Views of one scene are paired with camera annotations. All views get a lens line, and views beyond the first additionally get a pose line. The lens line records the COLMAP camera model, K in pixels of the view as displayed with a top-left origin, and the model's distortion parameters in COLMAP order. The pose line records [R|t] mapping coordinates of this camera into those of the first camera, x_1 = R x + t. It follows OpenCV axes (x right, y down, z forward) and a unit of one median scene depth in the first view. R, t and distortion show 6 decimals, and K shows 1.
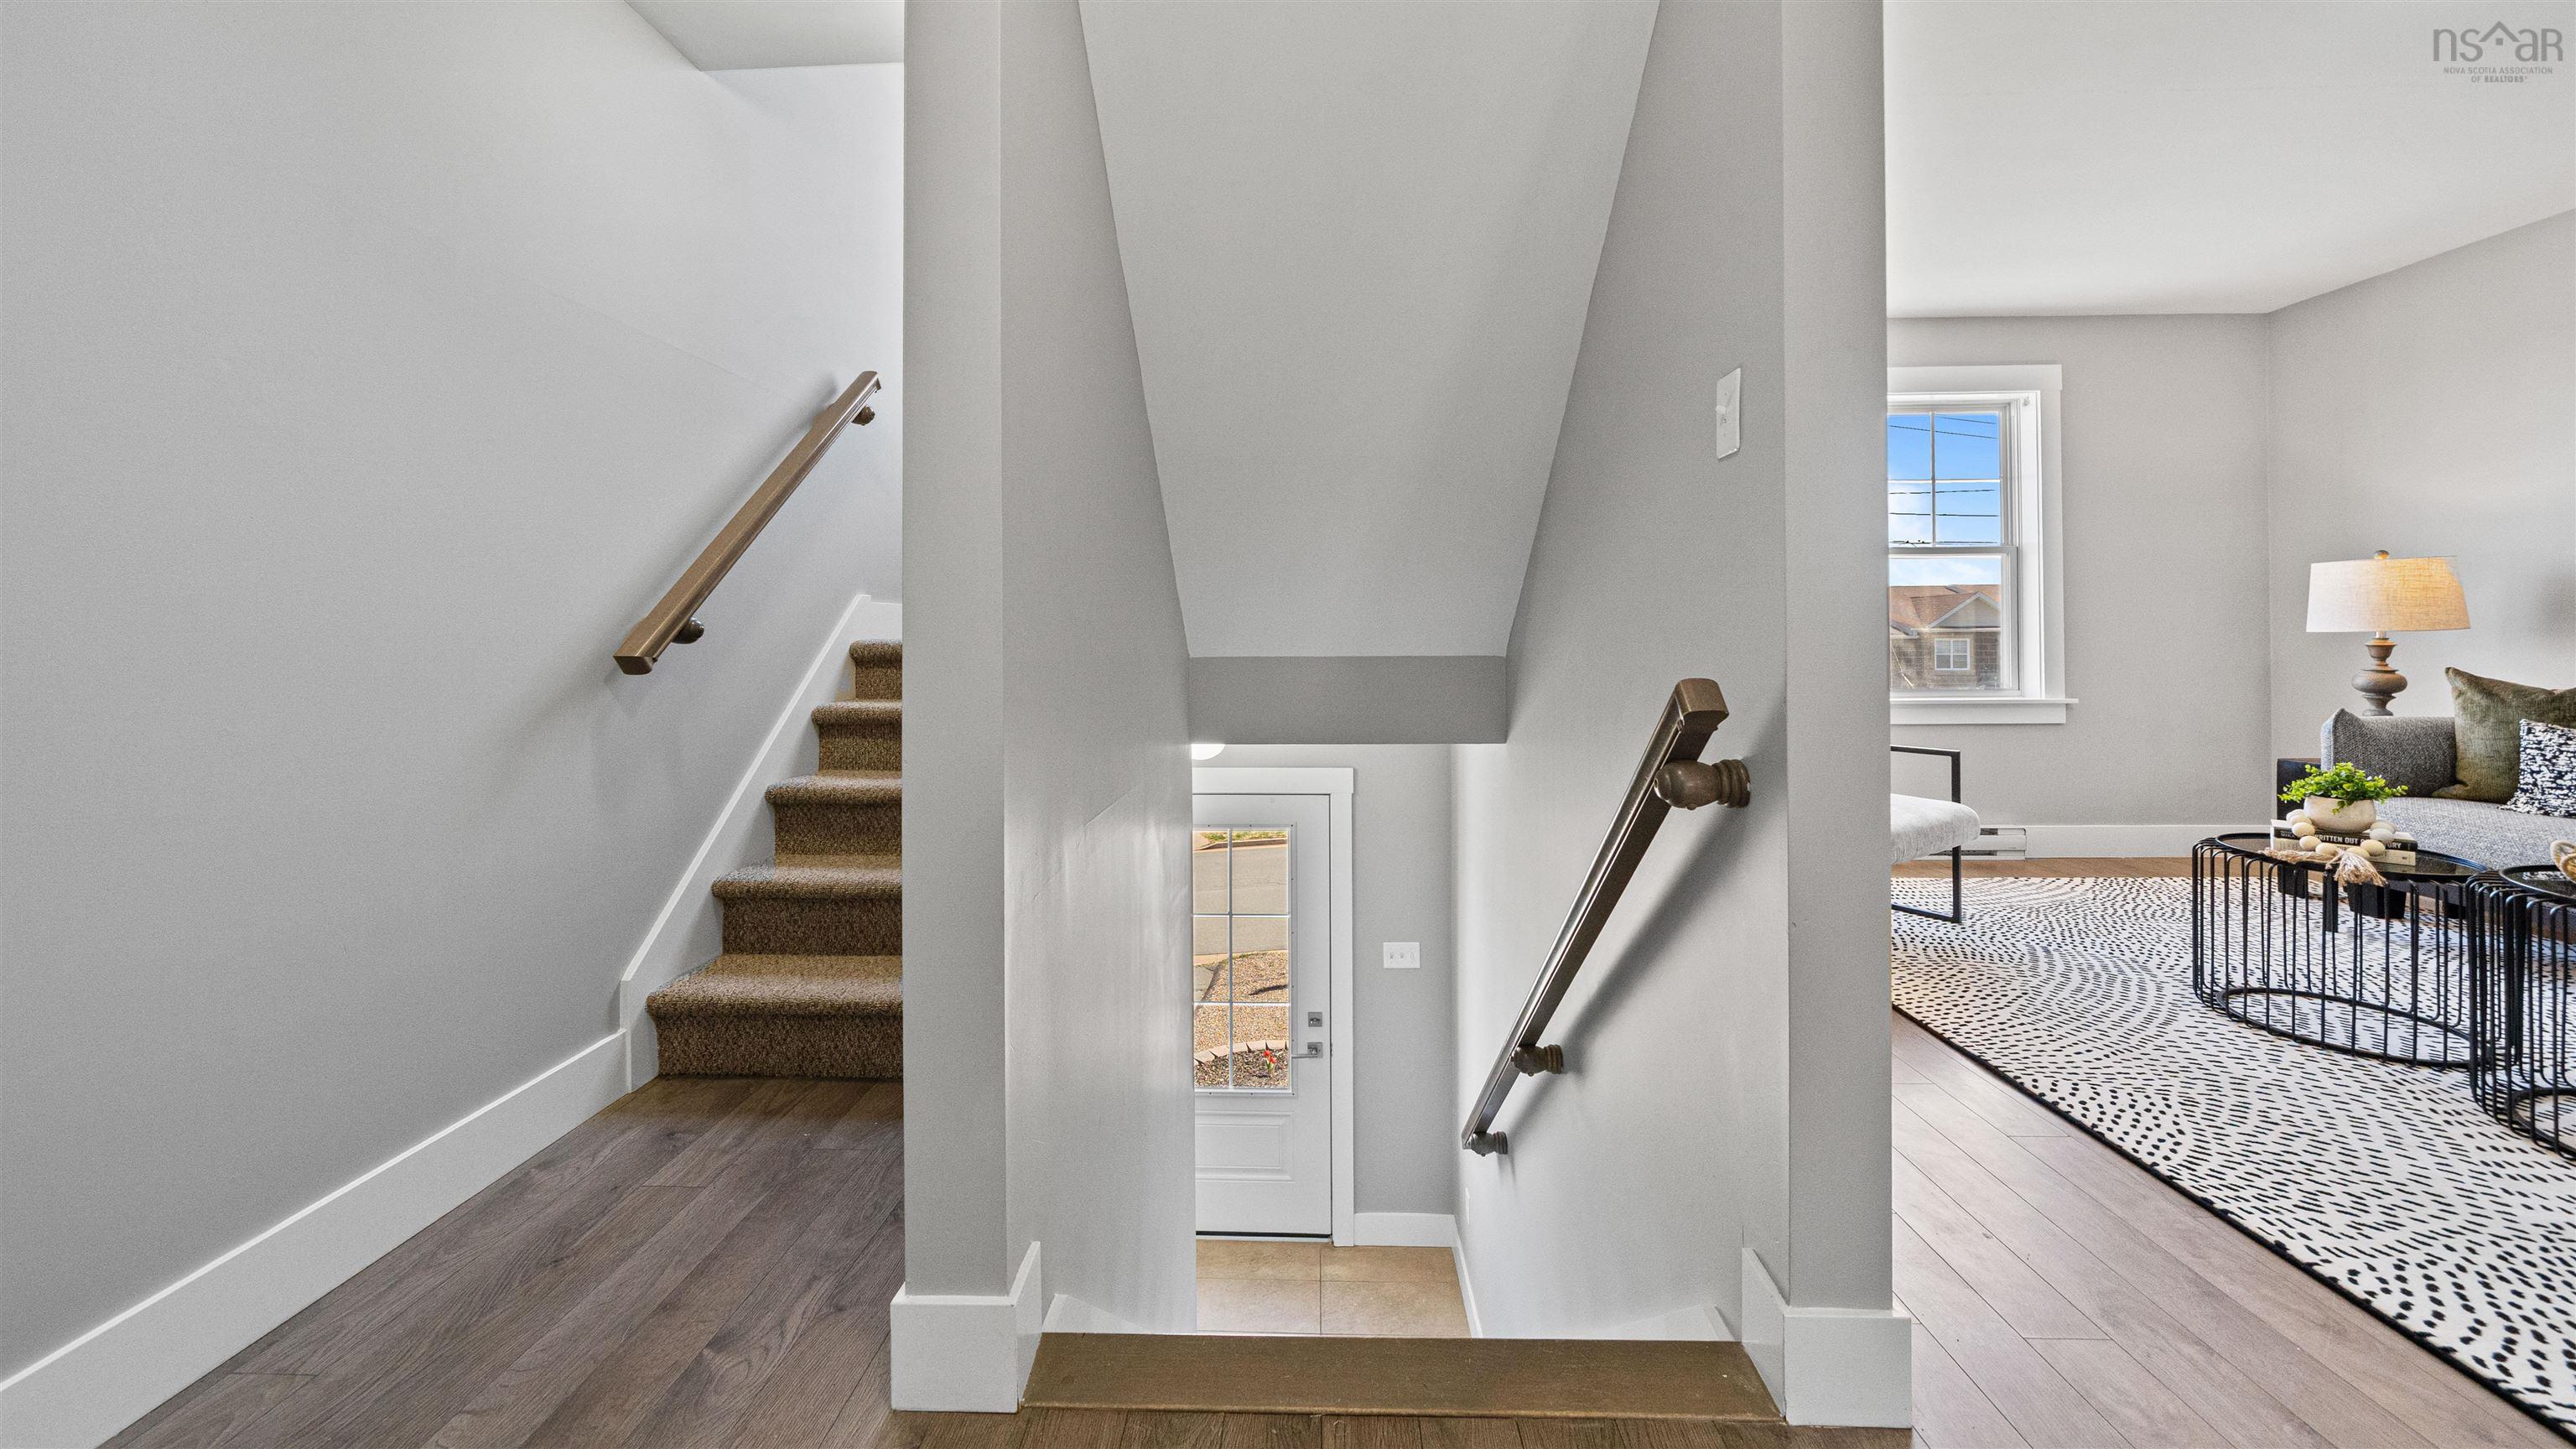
lens RADIAL K [[906.3, 0, 1283.7], [0, 906.3, 621.1], [0, 0, 1]] dist [-0.005477, -0.000197]
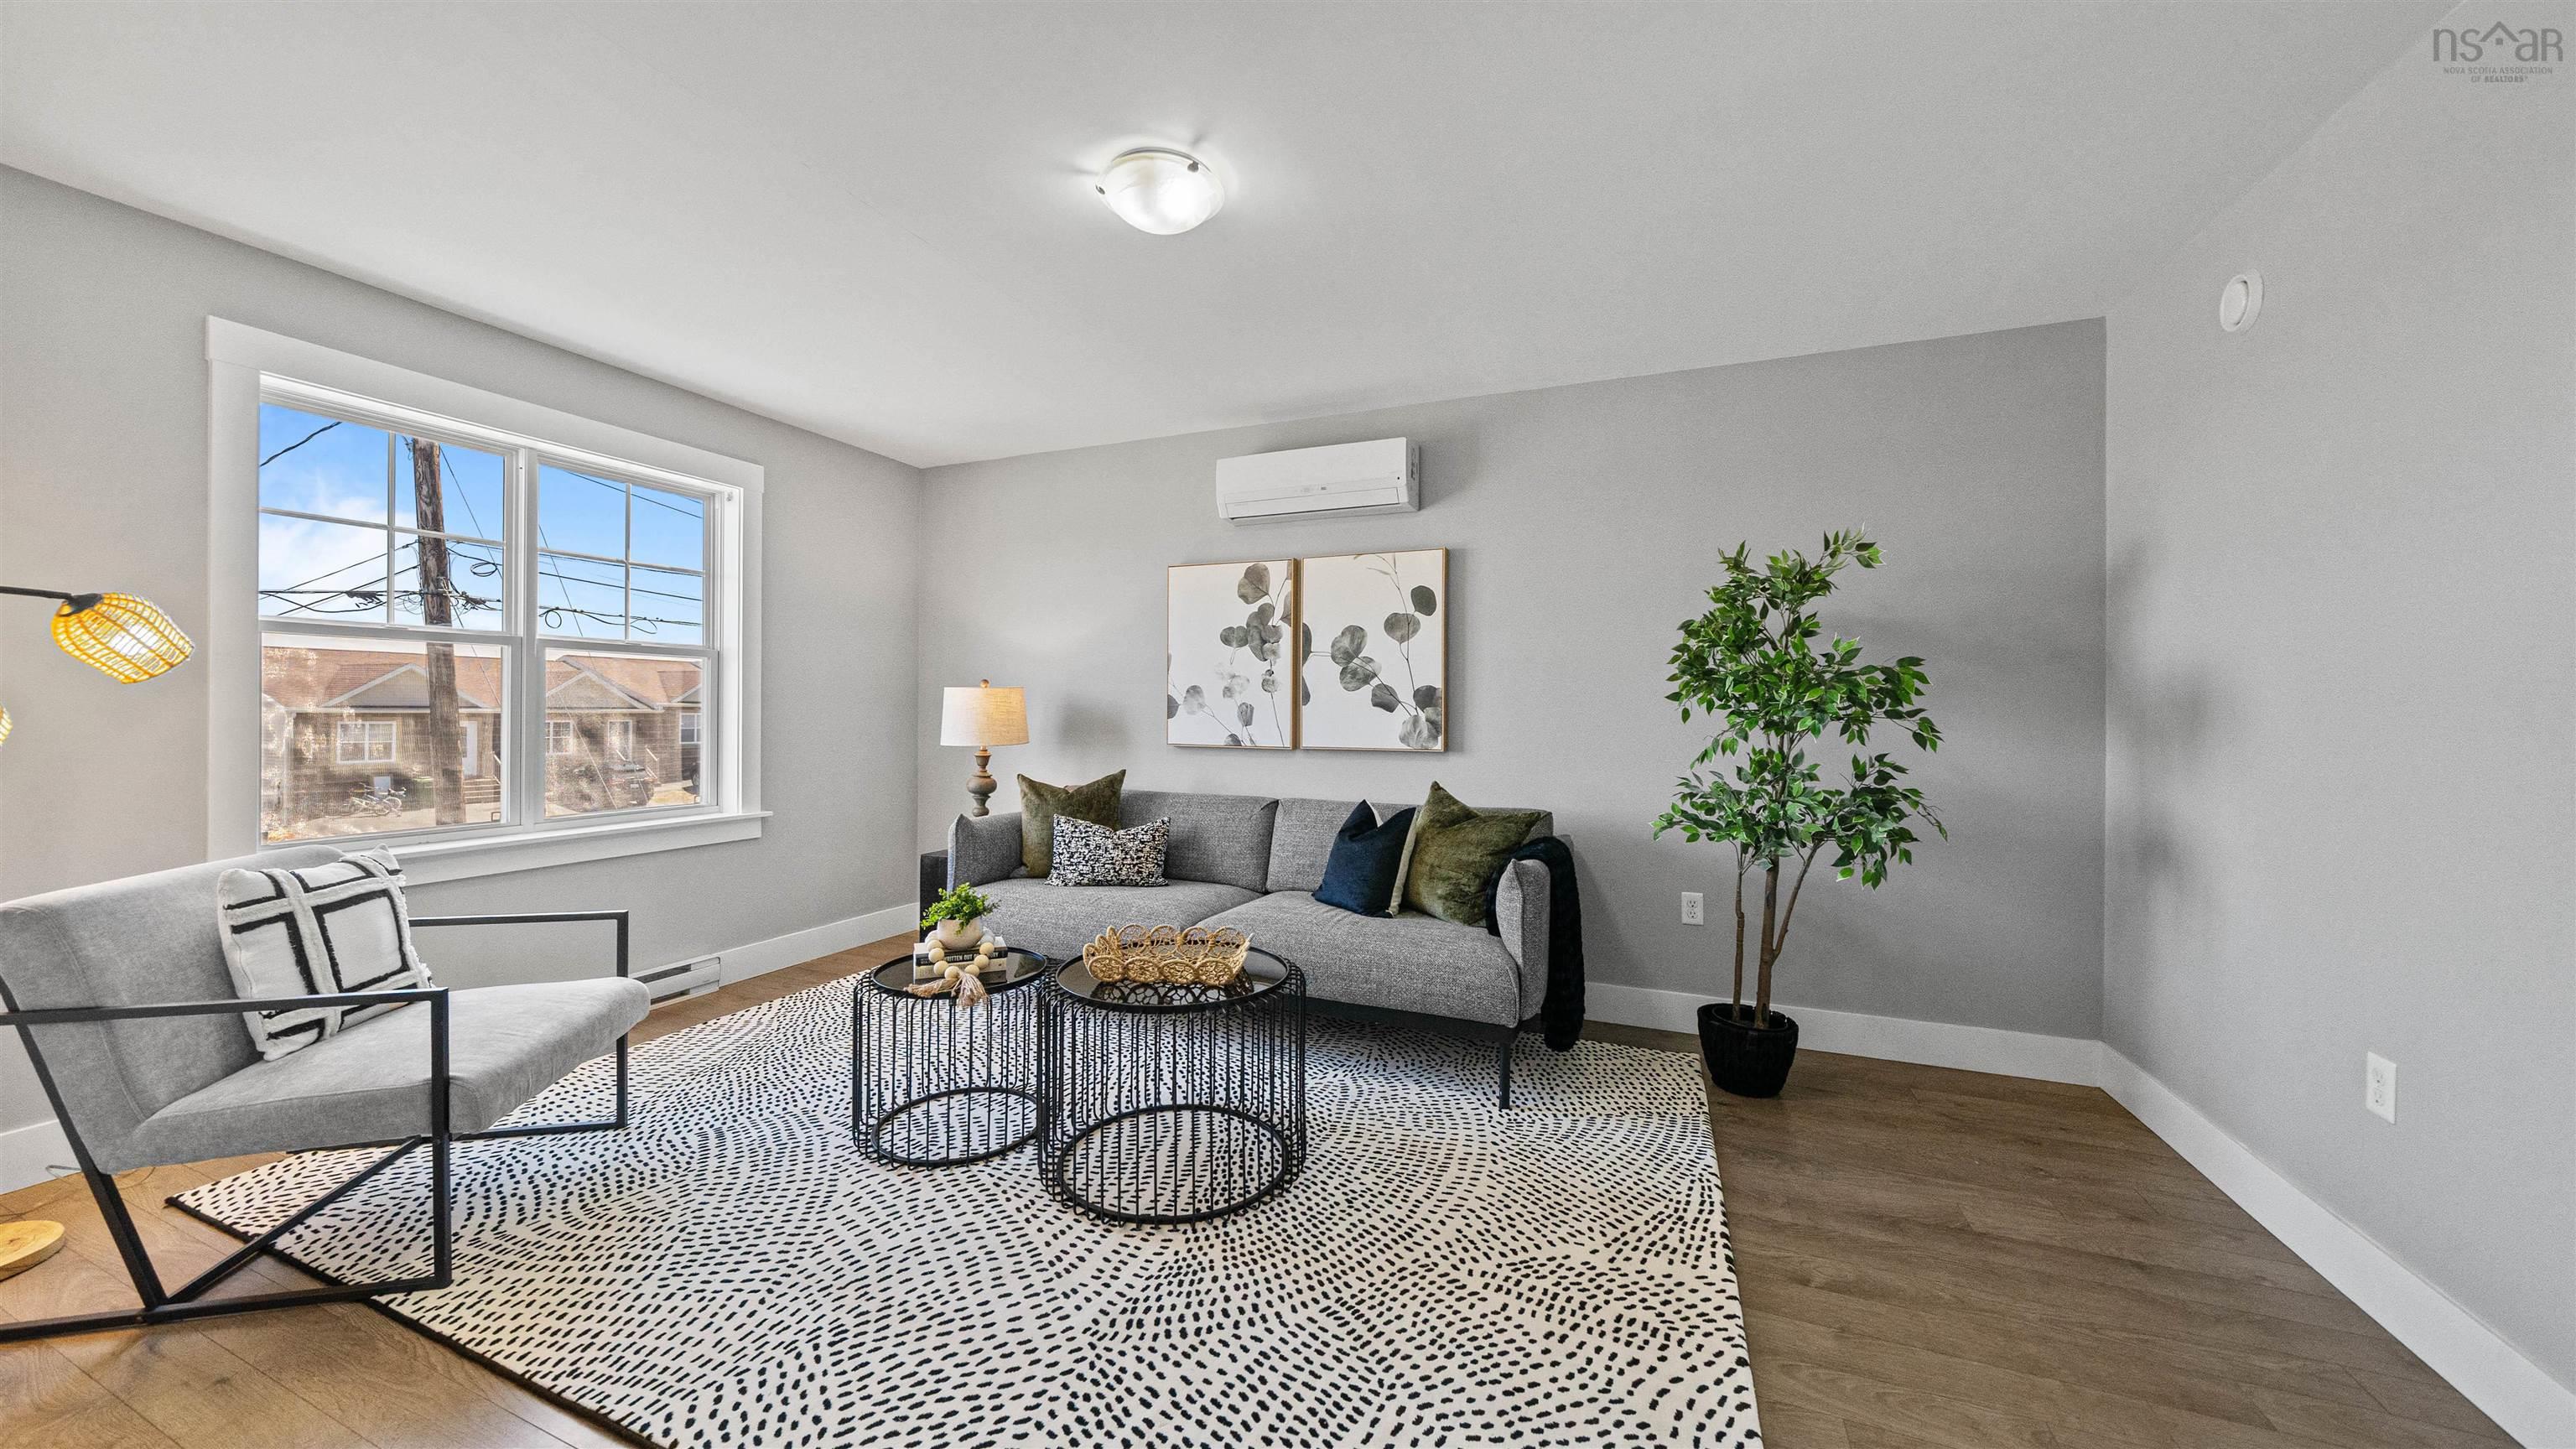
lens RADIAL K [[906.3, 0, 1300.2], [0, 906.3, 718.2], [0, 0, 1]] dist [-0.005477, -0.000197]
pose [[0.334826, 0.002373, 0.942277, 0.231656], [-0.020199, 0.999785, 0.004659, -0.051354], [-0.942063, -0.020593, 0.334802, 0.208949]]
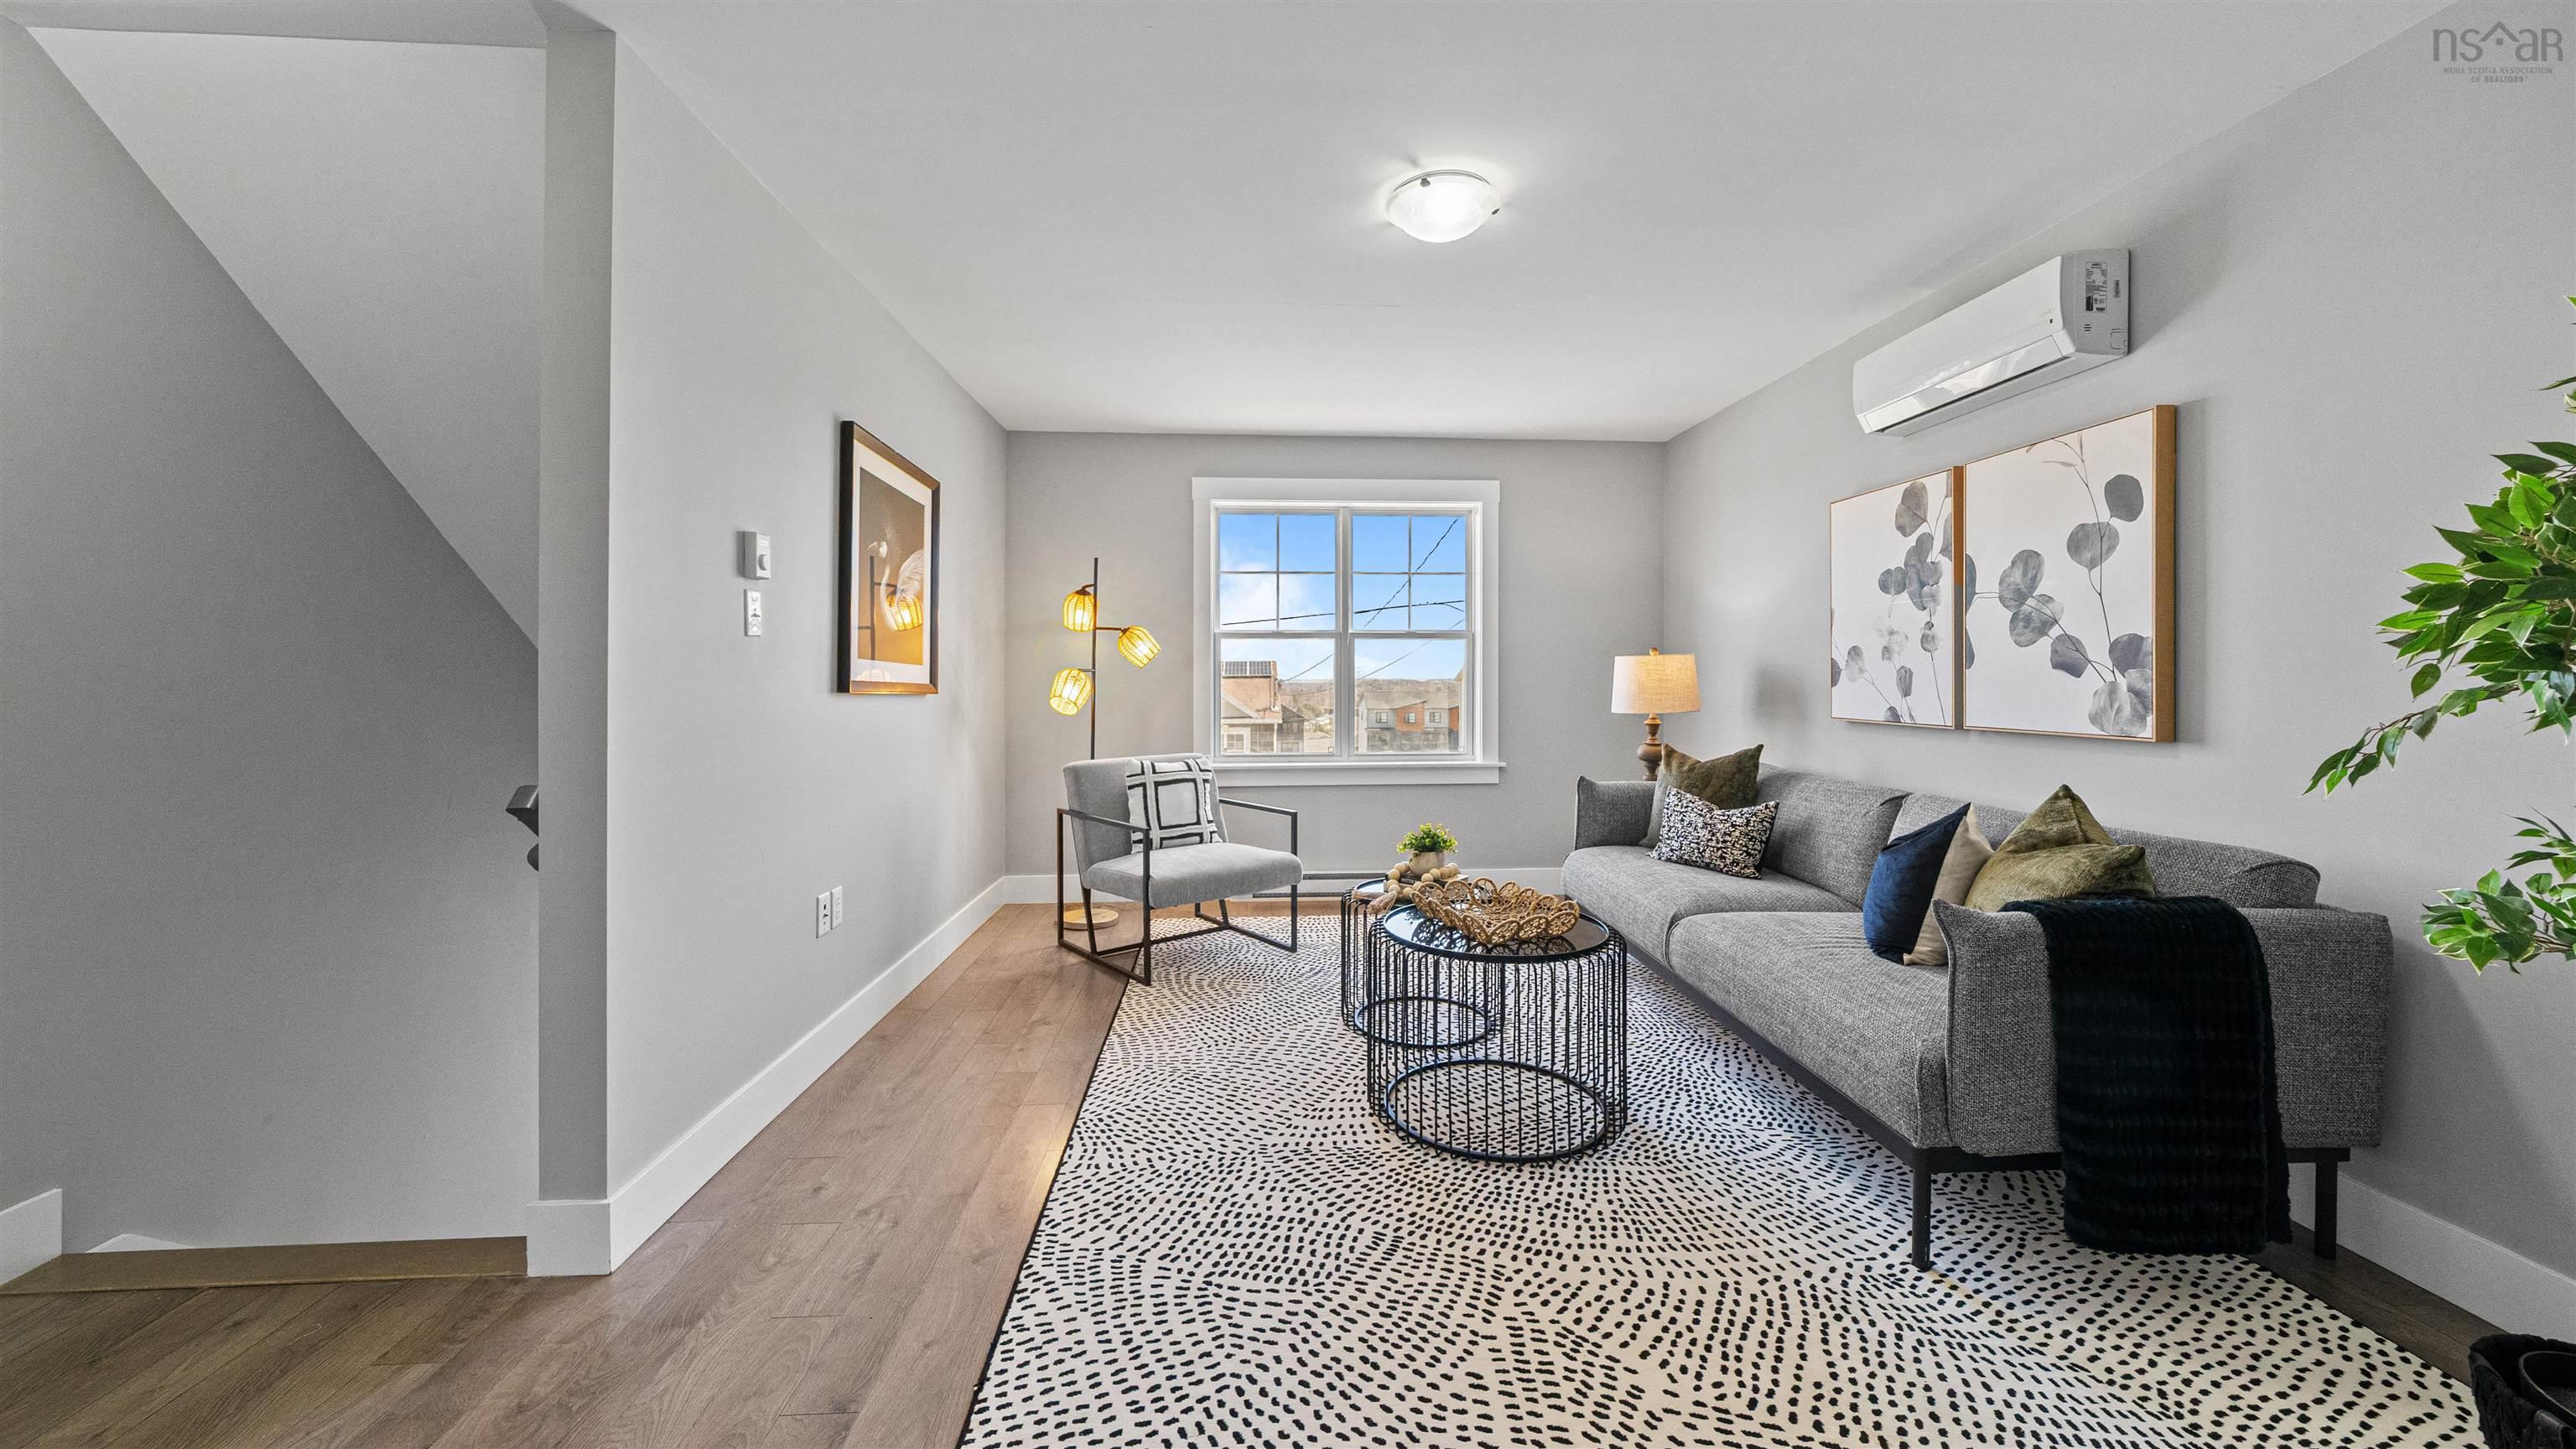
lens RADIAL K [[906.3, 0, 1227.7], [0, 906.3, 687.0], [0, 0, 1]] dist [-0.005477, -0.000197]
pose [[0.995334, 0.004057, 0.096406, 0.641842], [-0.006159, 0.999749, 0.021518, -0.060894], [-0.096295, -0.022012, 0.995109, -0.249872]]
